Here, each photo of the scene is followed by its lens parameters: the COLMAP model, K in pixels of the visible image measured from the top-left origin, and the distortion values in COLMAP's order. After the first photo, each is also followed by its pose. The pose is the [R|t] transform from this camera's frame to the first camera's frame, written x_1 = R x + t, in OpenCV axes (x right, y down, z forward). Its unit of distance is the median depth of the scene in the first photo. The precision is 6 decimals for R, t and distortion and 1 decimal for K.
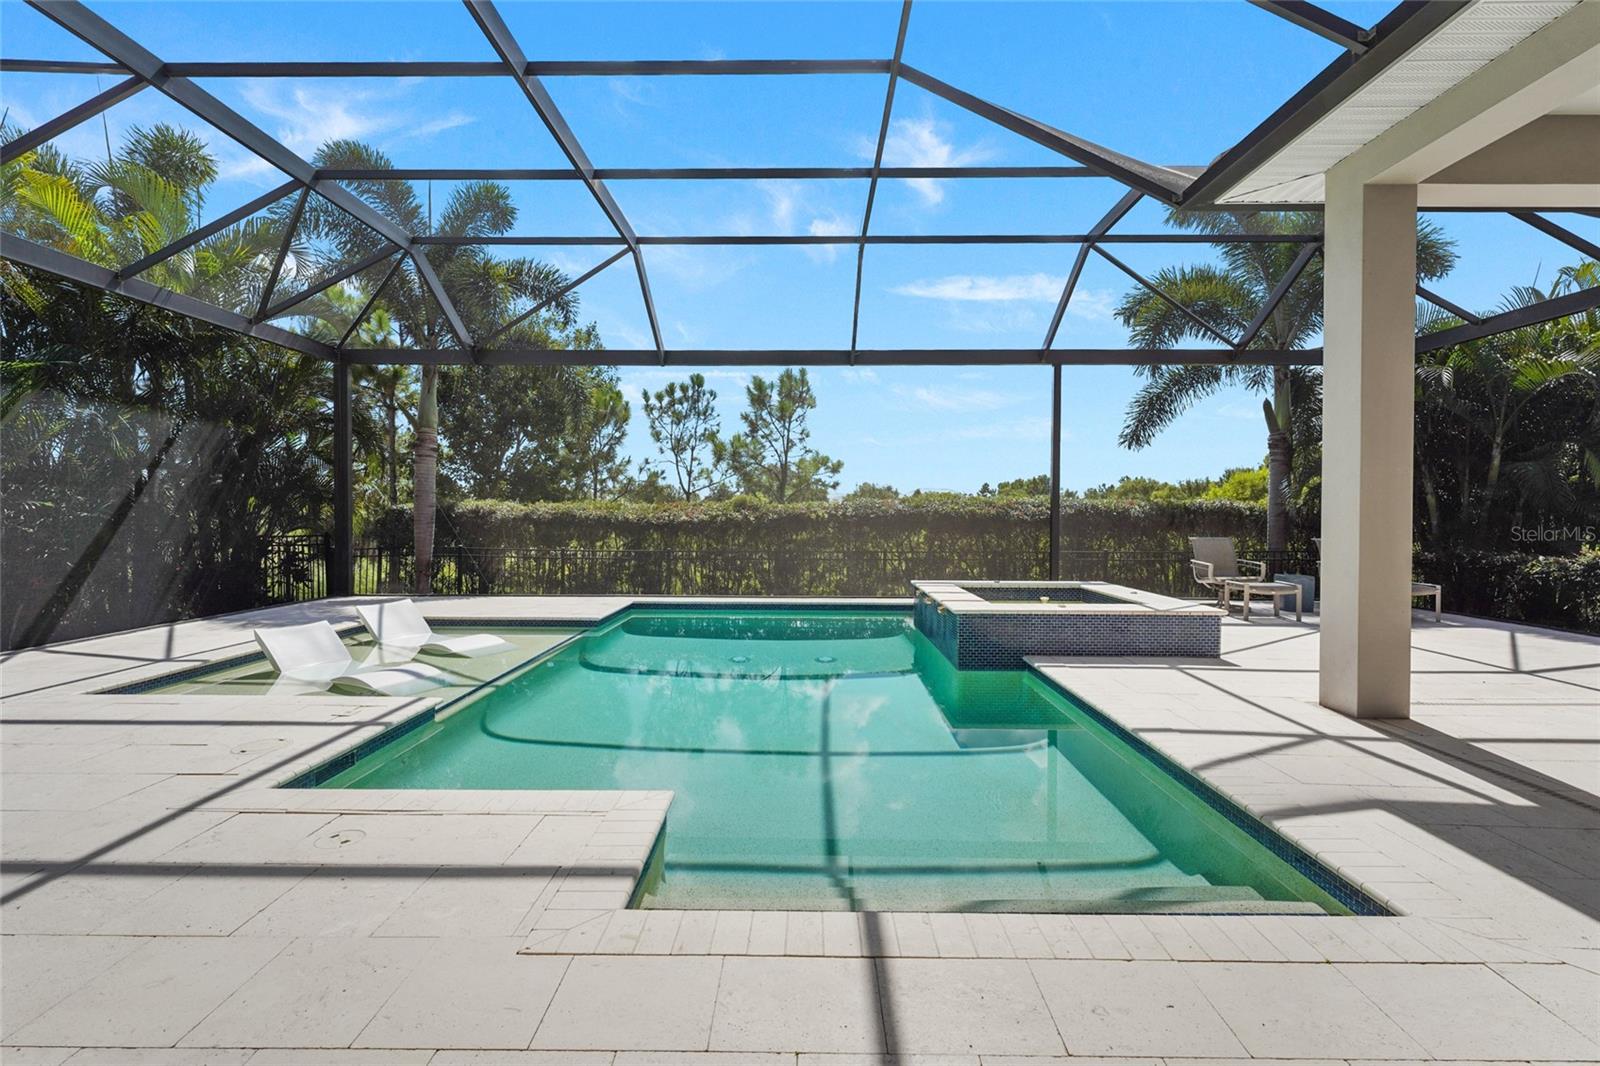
lens RADIAL K [[730.6, 0, 799.6], [0, 730.6, 527.4], [0, 0, 1]] dist [-0.000259, -0.000165]
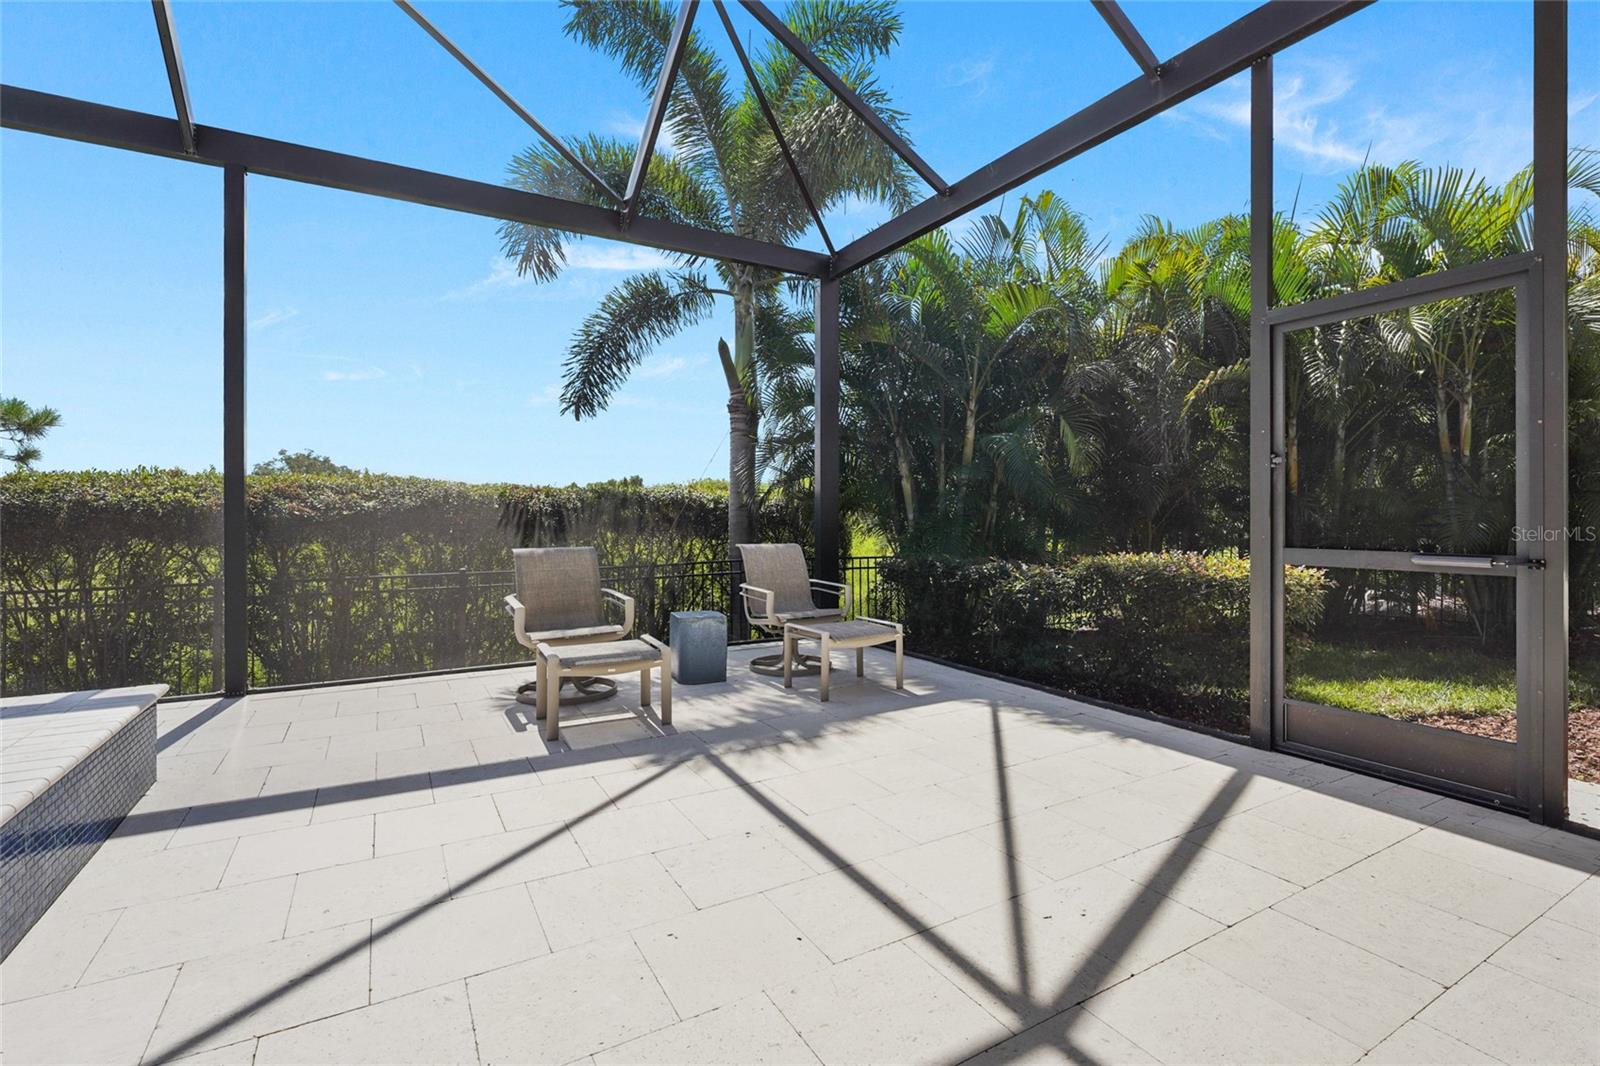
lens RADIAL K [[715.8, 0, 808.2], [0, 715.8, 518.1], [0, 0, 1]] dist [0.000281, -0.000147]
pose [[0.859769, -0.008776, 0.510608, 0.407141], [0.015798, 0.999831, -0.009416, 0.000609], [-0.510439, 0.016162, 0.859762, 0.426166]]
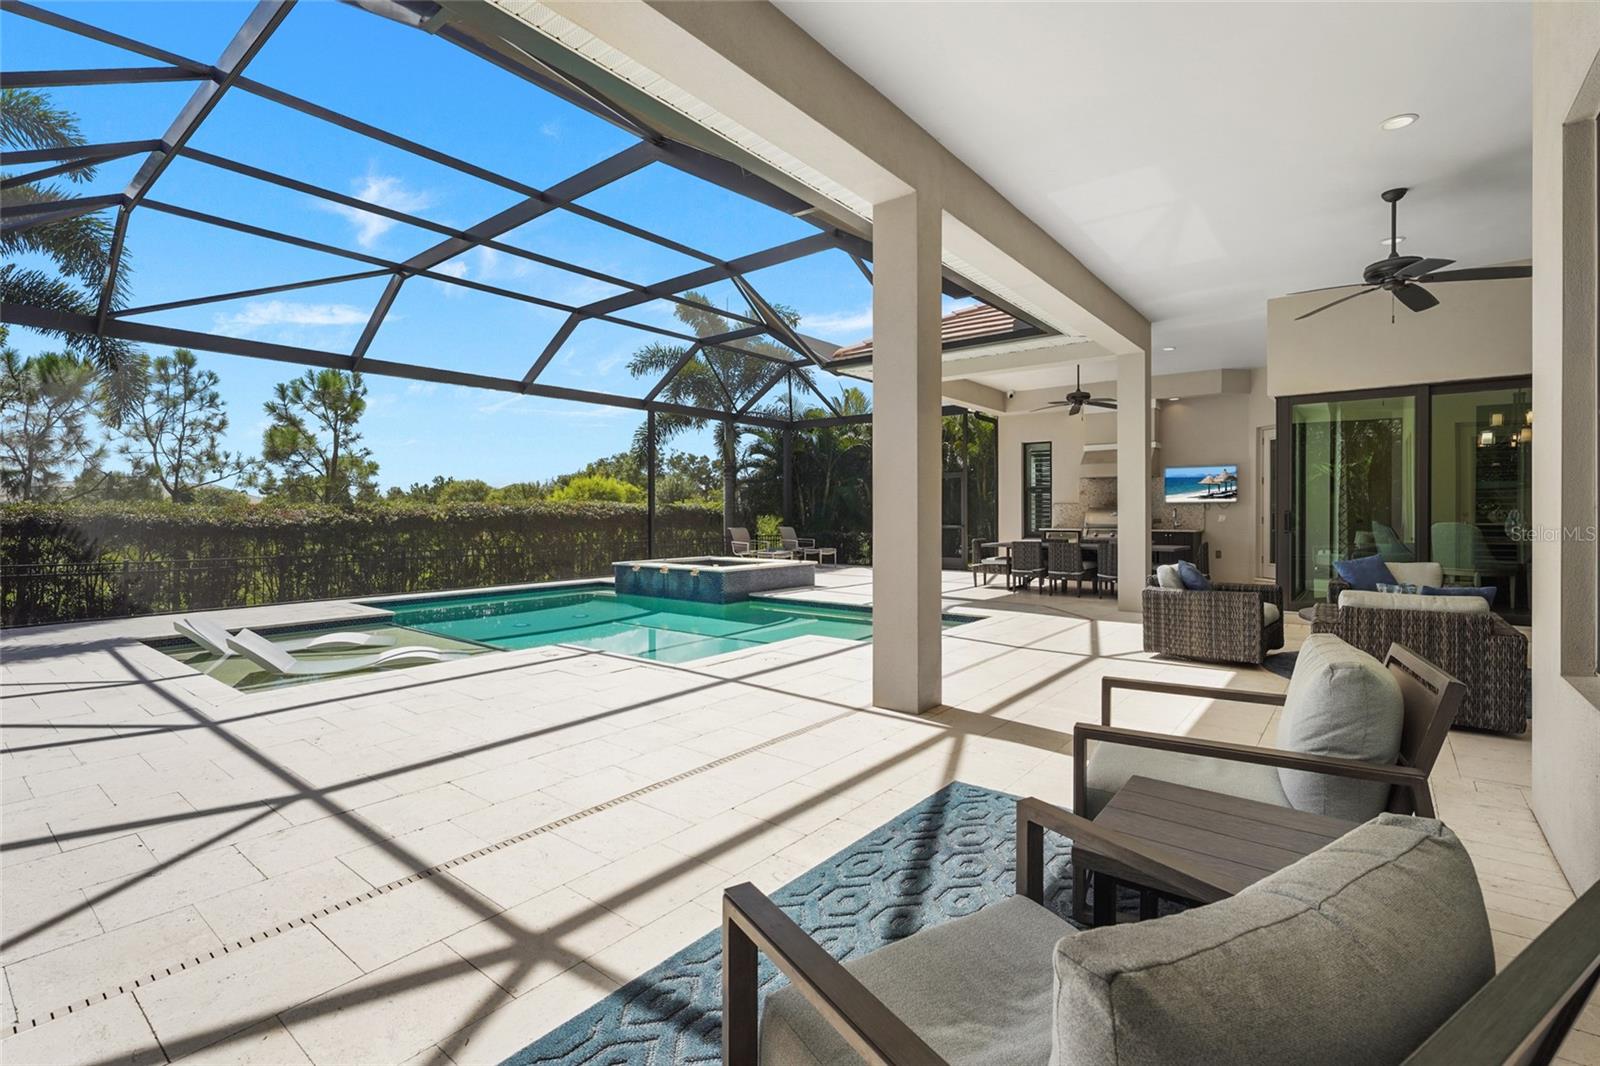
lens RADIAL K [[730.6, 0, 799.6], [0, 730.6, 527.4], [0, 0, 1]] dist [-0.000259, -0.000165]
pose [[0.610195, -0.020422, 0.791988, -0.587139], [0.020026, 0.999746, 0.010350, -0.001600], [-0.791998, 0.009545, 0.610449, -0.108696]]
